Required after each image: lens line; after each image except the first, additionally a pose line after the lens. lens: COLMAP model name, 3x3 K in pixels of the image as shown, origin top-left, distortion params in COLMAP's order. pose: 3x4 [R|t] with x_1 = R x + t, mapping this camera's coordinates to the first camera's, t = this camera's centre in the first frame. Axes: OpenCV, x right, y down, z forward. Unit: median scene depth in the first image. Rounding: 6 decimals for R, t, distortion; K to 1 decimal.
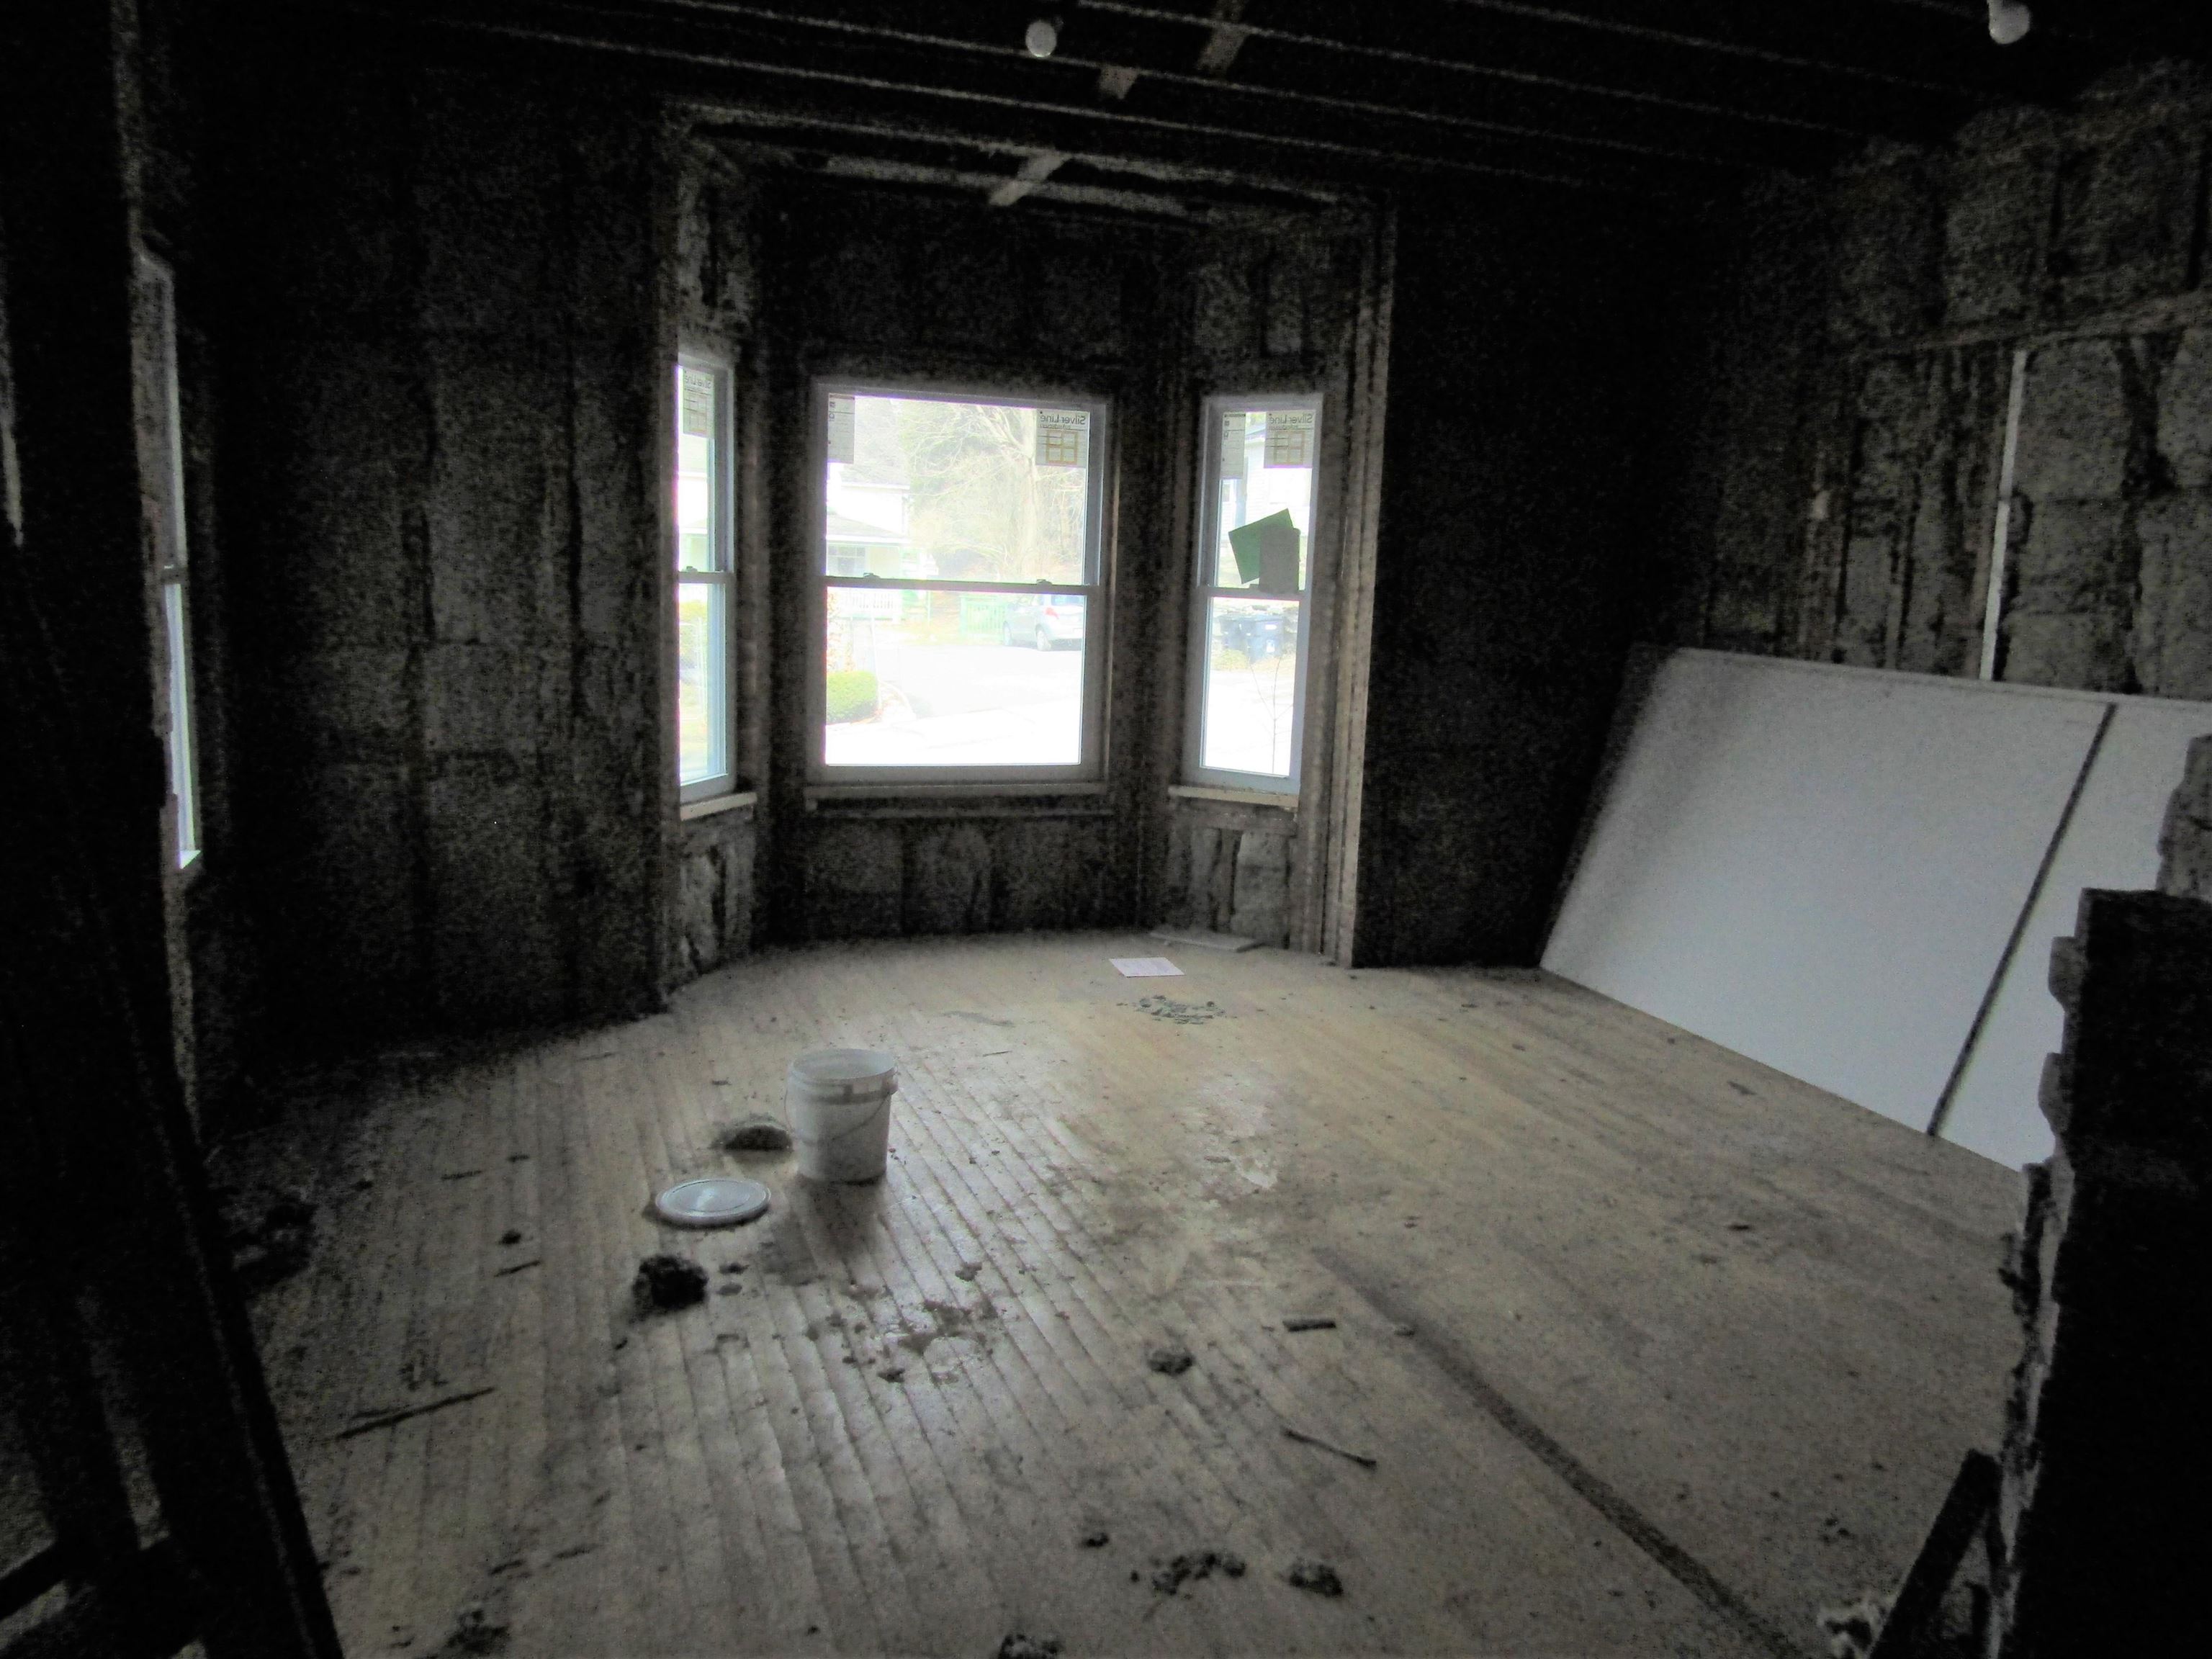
lens RADIAL K [[1556.0, 0, 1095.8], [0, 1556.0, 837.1], [0, 0, 1]] dist [-0.010249, 0.000839]
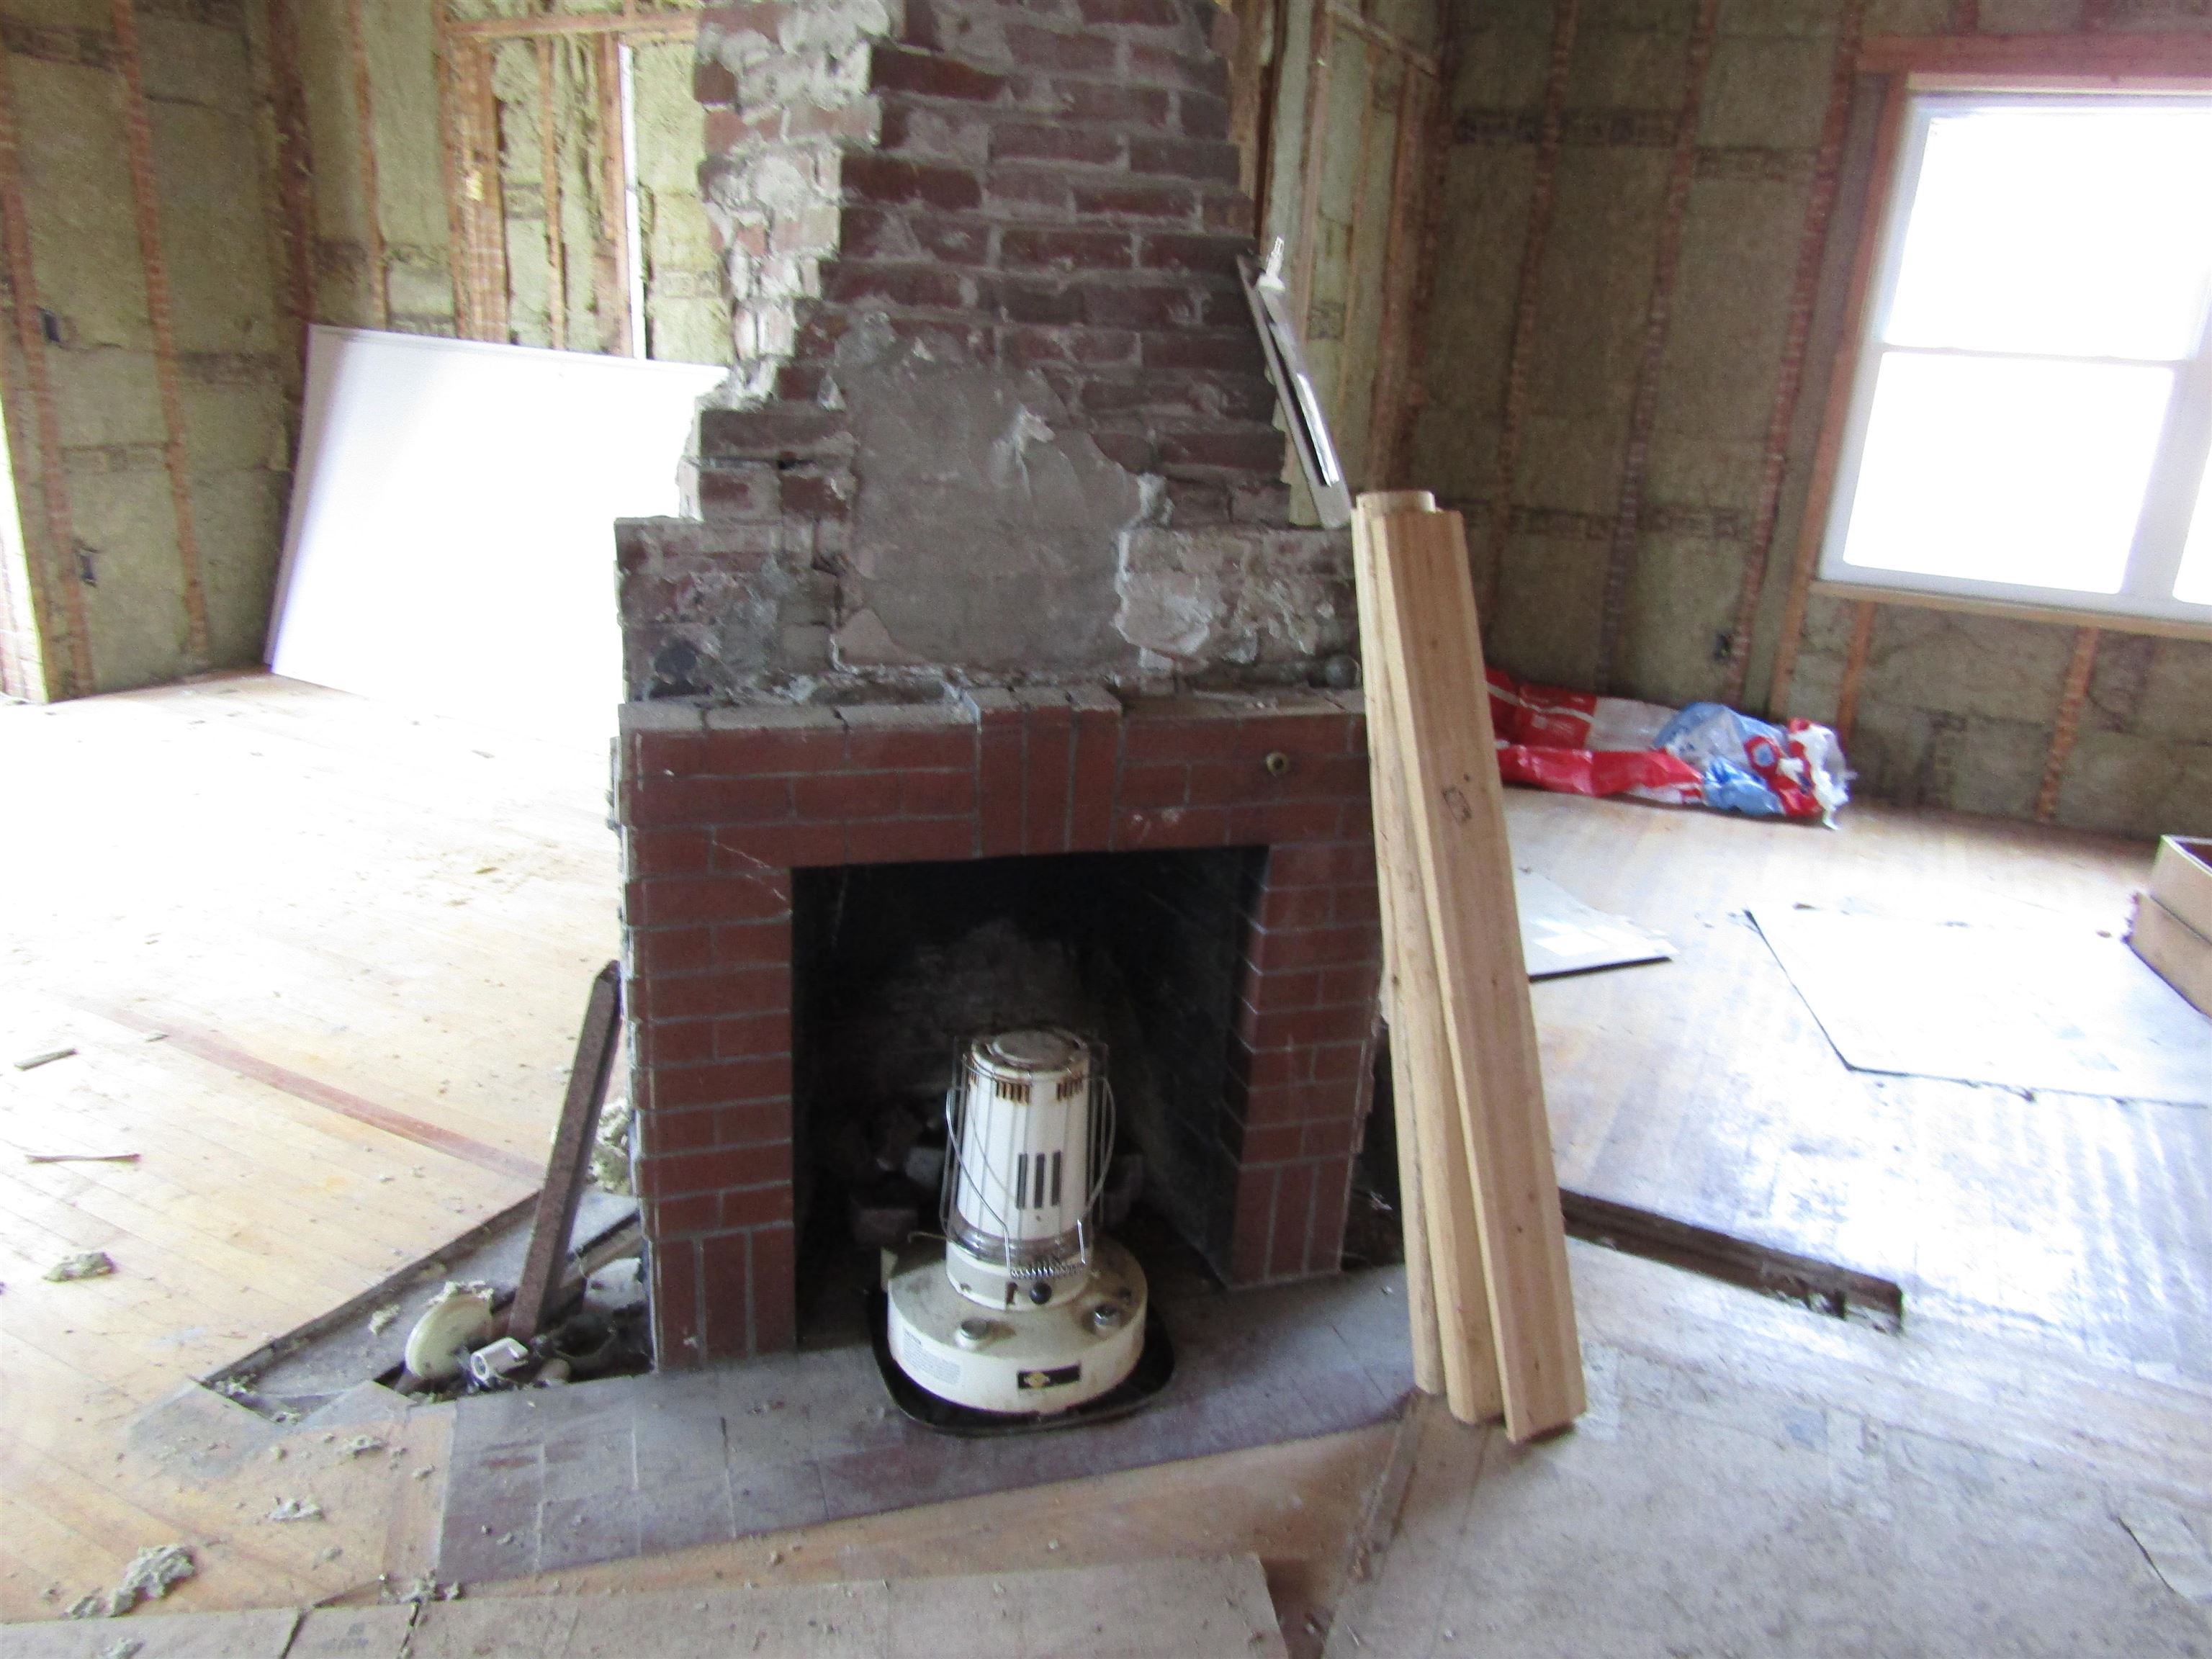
lens RADIAL K [[1556.0, 0, 1103.7], [0, 1556.0, 837.8], [0, 0, 1]] dist [-0.010249, 0.000839]
pose [[0.727804, -0.212807, 0.651932, 0.011015], [0.083414, 0.971047, 0.223853, 0.011715], [-0.680694, -0.108540, 0.724483, -0.081051]]
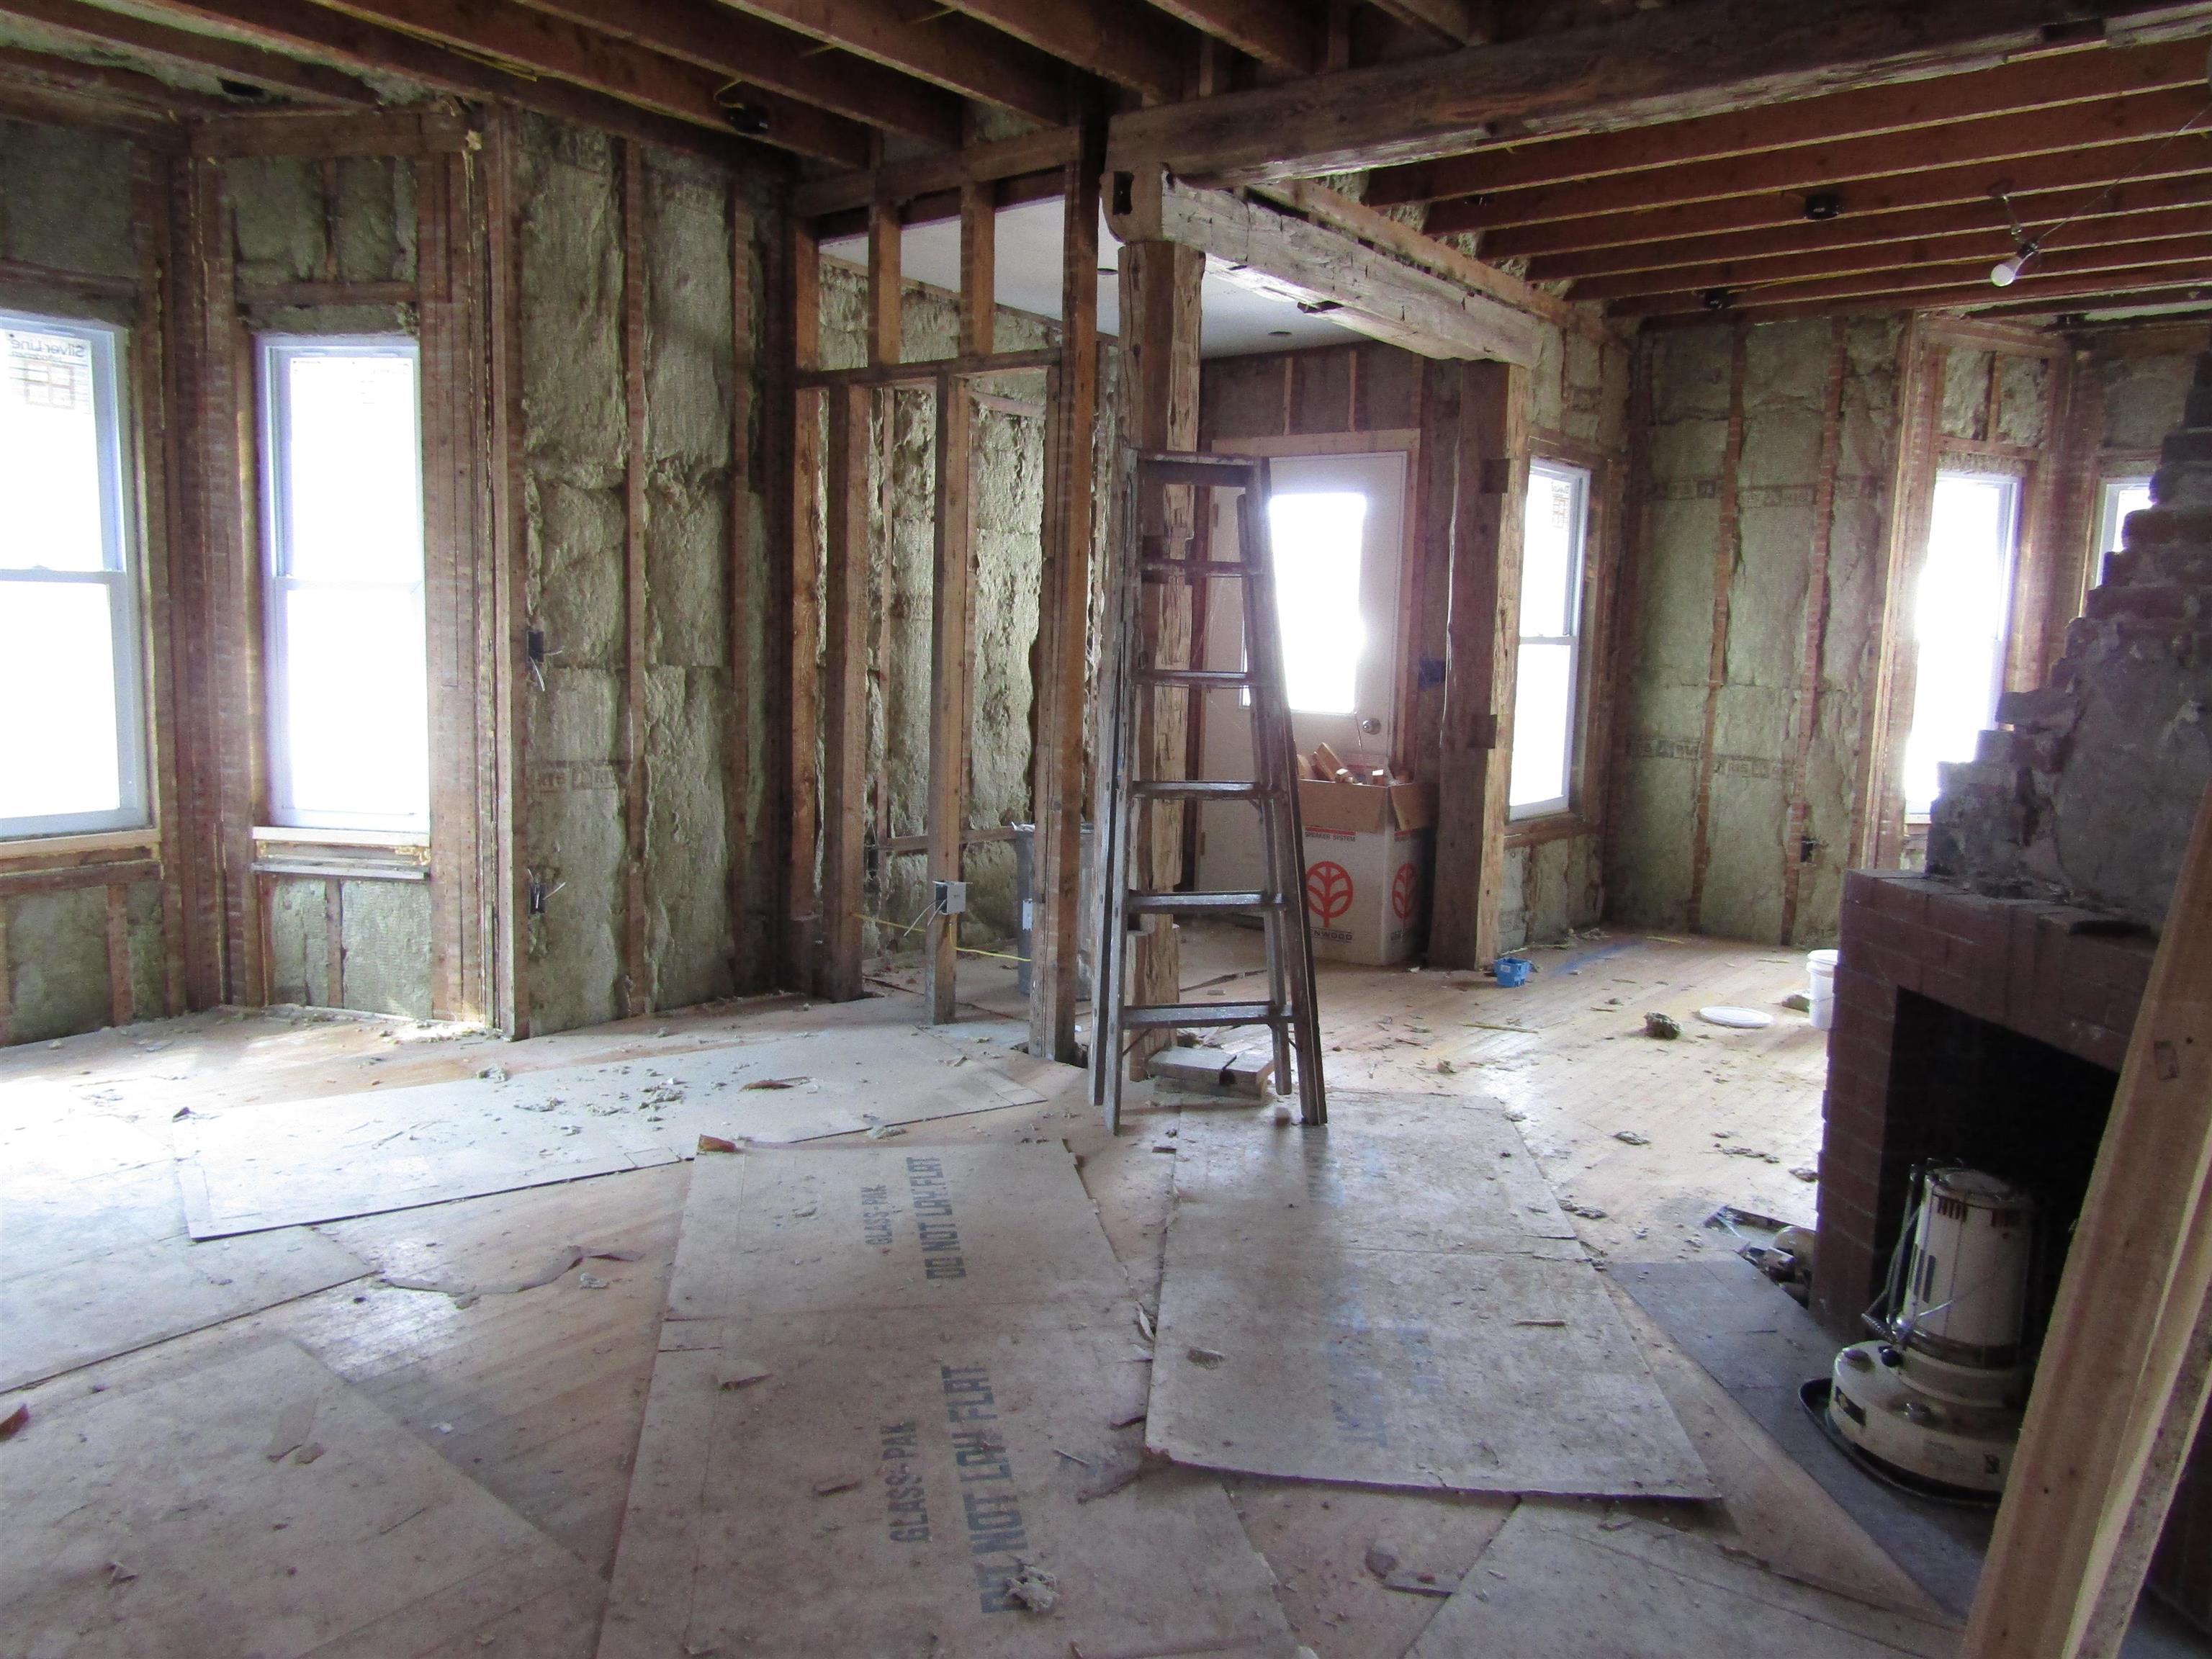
lens RADIAL K [[1556.0, 0, 1103.1], [0, 1556.0, 825.1], [0, 0, 1]] dist [-0.010249, 0.000839]
pose [[0.517807, 0.088777, -0.850879, 0.550083], [-0.145506, 0.989249, 0.014666, 0.077252], [0.843032, 0.116213, 0.525158, -0.305608]]
